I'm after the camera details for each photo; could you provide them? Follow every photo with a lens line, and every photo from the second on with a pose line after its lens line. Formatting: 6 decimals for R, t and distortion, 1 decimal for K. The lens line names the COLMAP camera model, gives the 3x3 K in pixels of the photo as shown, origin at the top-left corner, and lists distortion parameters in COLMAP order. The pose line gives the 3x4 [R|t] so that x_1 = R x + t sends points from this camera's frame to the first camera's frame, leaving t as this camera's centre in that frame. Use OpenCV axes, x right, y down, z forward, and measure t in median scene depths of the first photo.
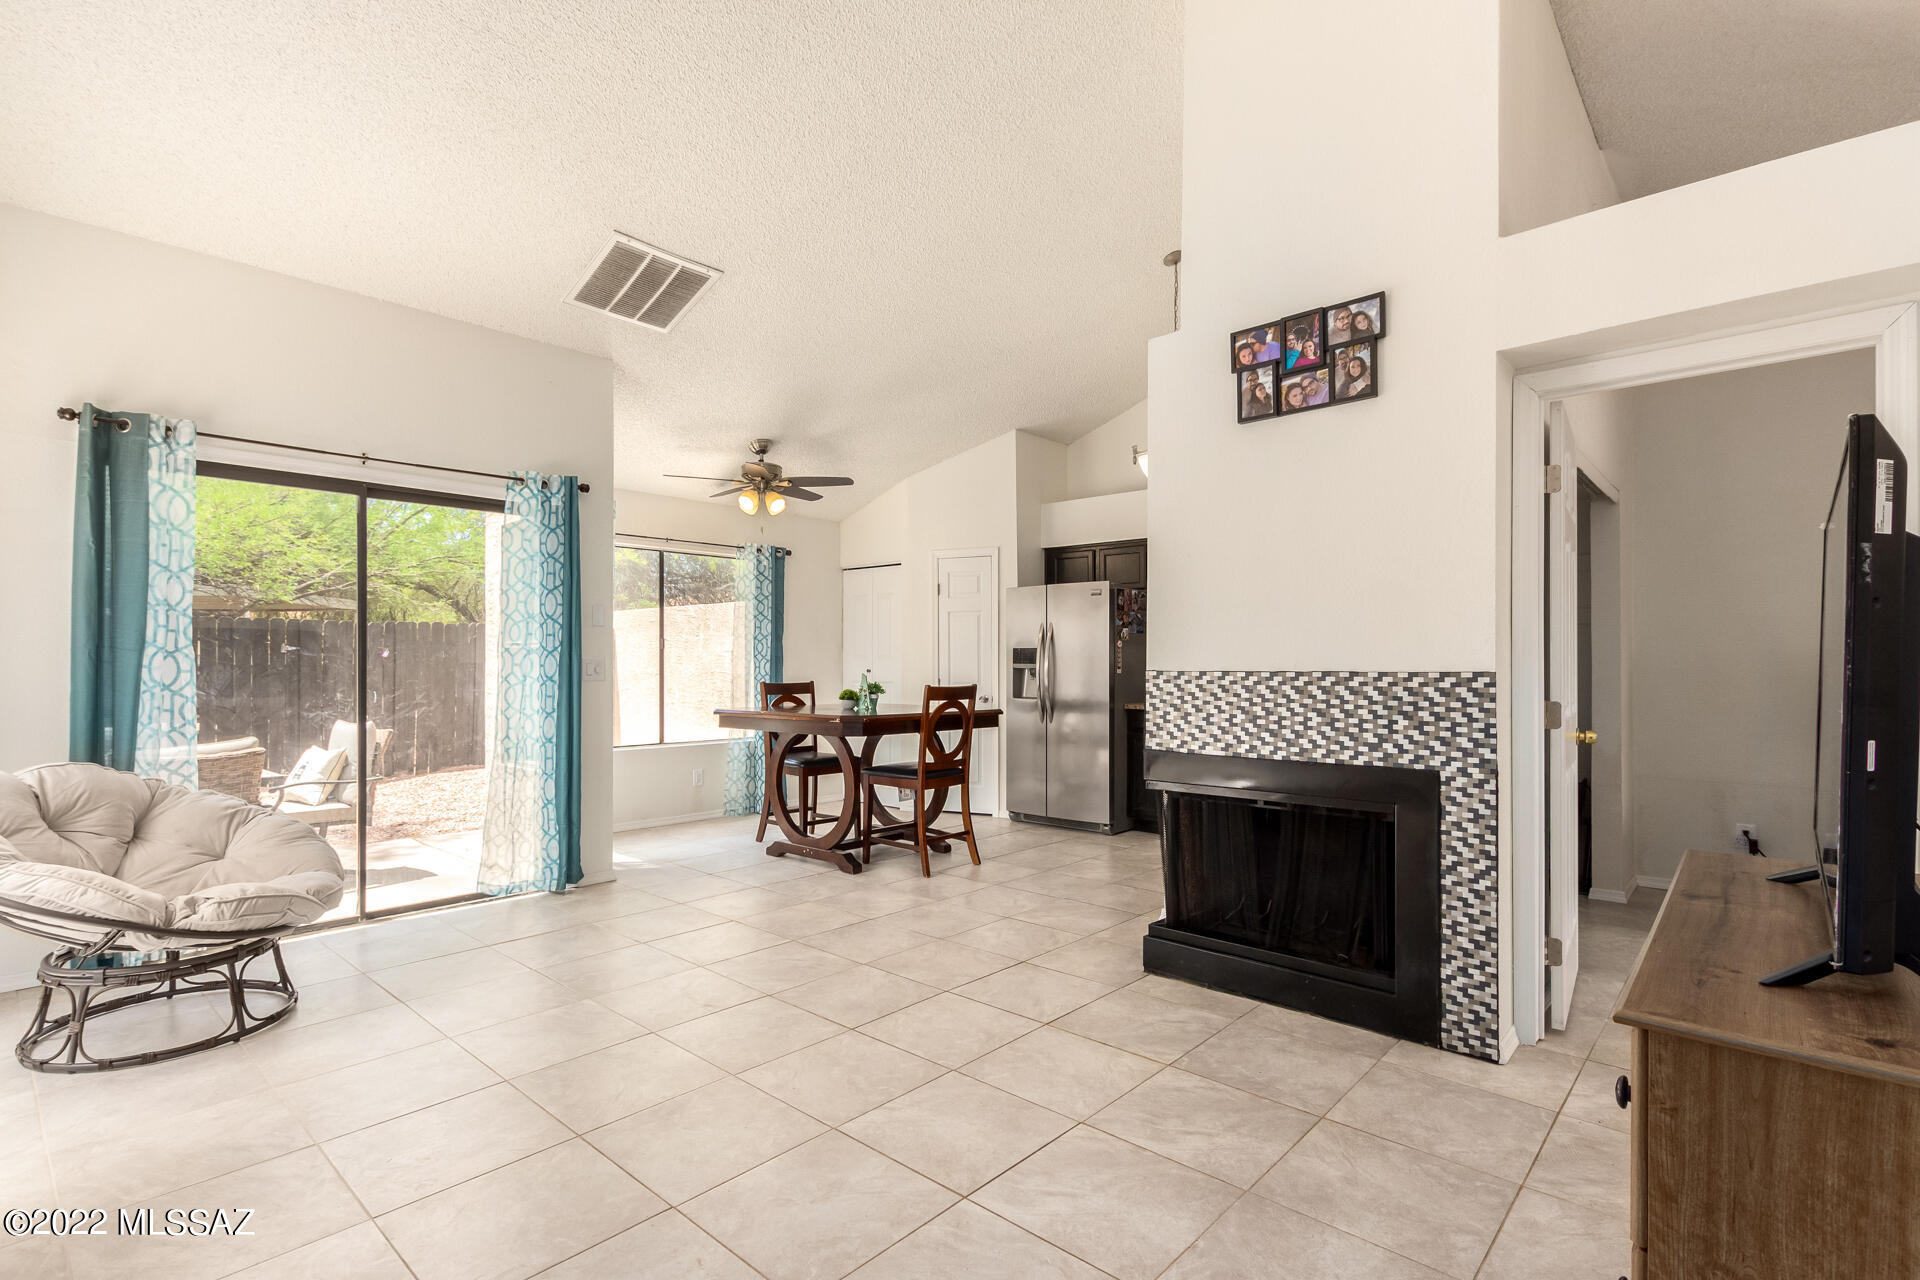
lens RADIAL K [[904.4, 0, 965.3], [0, 904.4, 655.4], [0, 0, 1]] dist [0.004213, 0.000194]
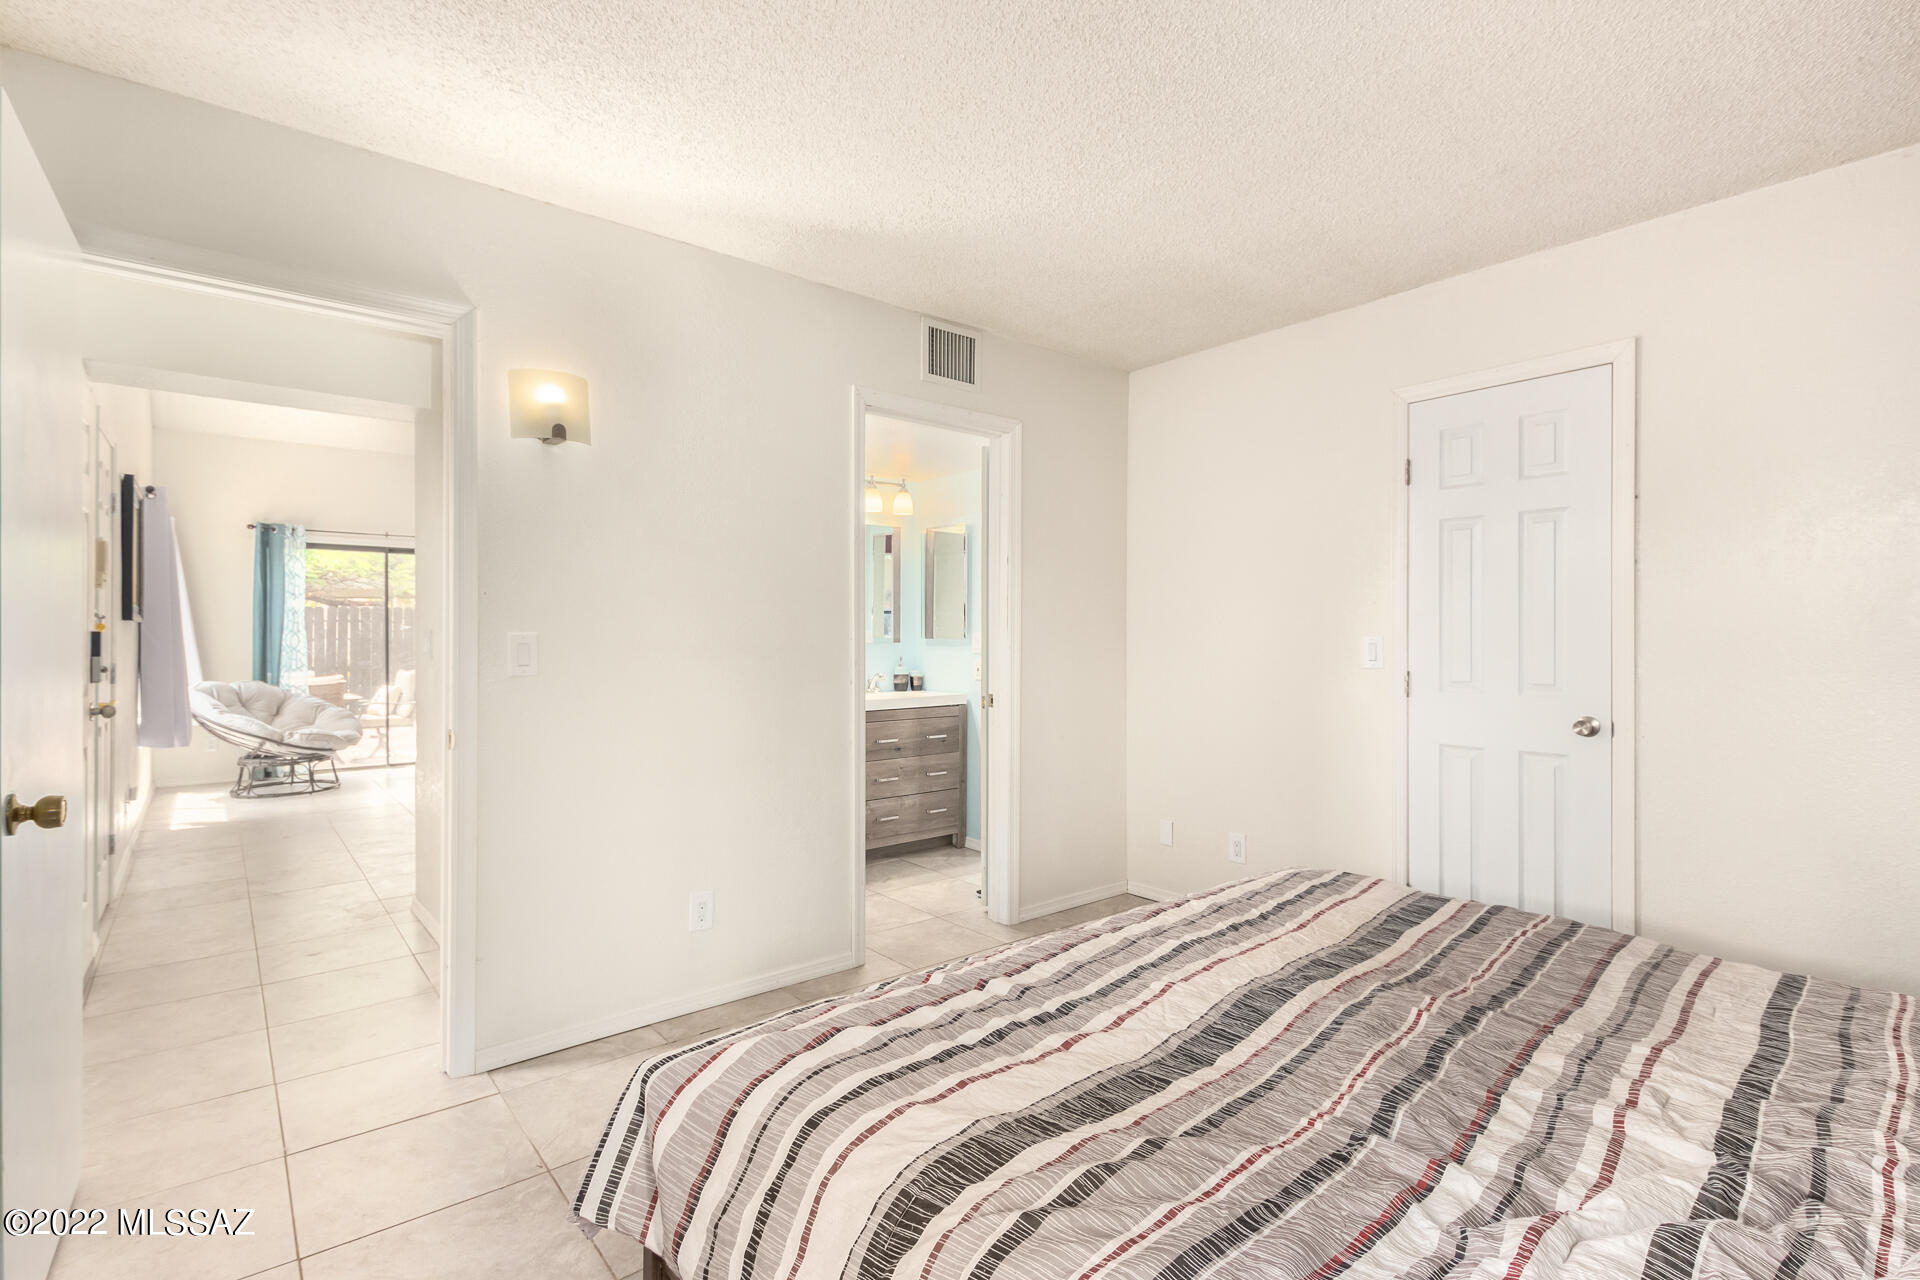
lens RADIAL K [[896.2, 0, 960.6], [0, 896.2, 642.9], [0, 0, 1]] dist [0.013389, -0.006147]
pose [[0.988873, 0.001582, -0.148752, 1.002786], [0.000546, 0.999898, 0.014266, -0.008665], [0.148760, -0.014188, 0.988772, -0.880264]]
